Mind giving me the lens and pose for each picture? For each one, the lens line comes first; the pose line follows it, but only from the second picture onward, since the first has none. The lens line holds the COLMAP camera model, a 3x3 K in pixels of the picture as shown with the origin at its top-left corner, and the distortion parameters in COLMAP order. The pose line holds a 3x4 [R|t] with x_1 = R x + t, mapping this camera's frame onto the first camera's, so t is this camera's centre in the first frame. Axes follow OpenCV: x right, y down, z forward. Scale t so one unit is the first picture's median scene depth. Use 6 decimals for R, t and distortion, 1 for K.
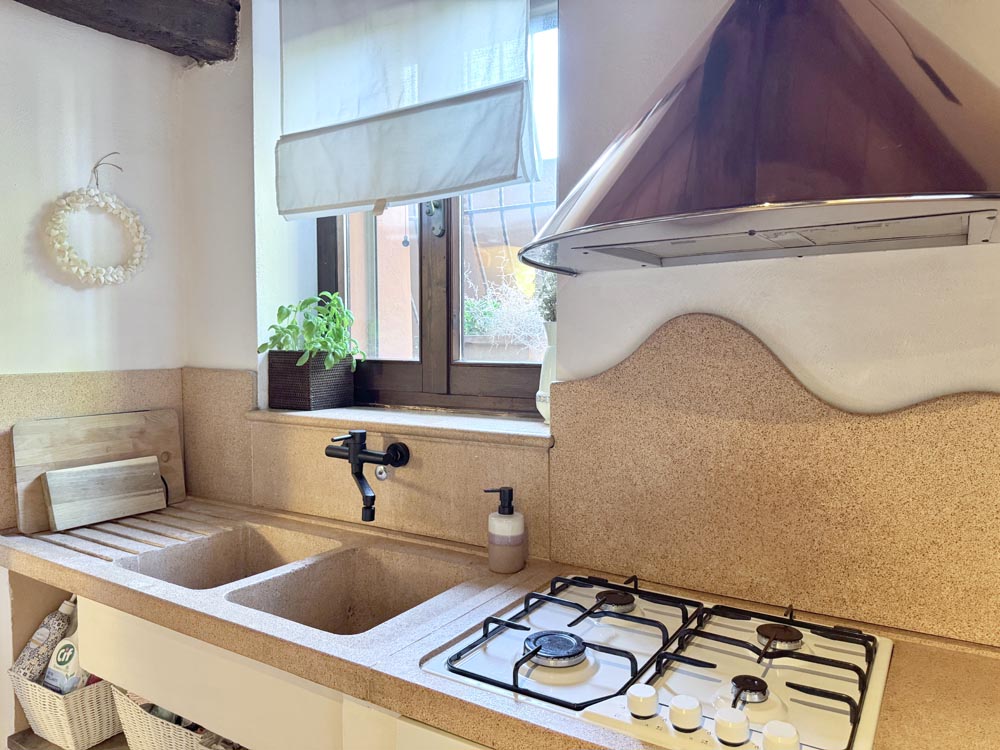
lens RADIAL K [[705.6, 0, 503.7], [0, 705.6, 378.4], [0, 0, 1]] dist [0.118683, -0.199146]
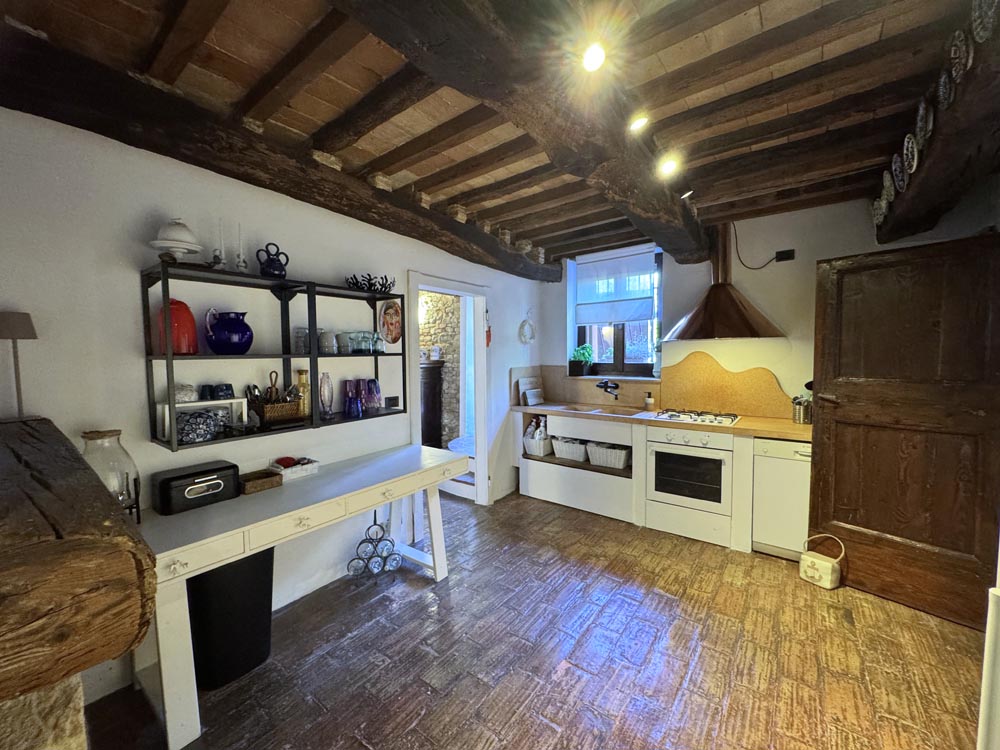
lens RADIAL K [[398.8, 0, 498.4], [0, 398.8, 375.2], [0, 0, 1]] dist [-0.004289, 0.000682]
pose [[0.995483, 0.000976, -0.094931, -0.577006], [-0.001571, 0.999980, -0.006190, 0.057442], [0.094923, 0.006311, 0.995465, -1.255764]]
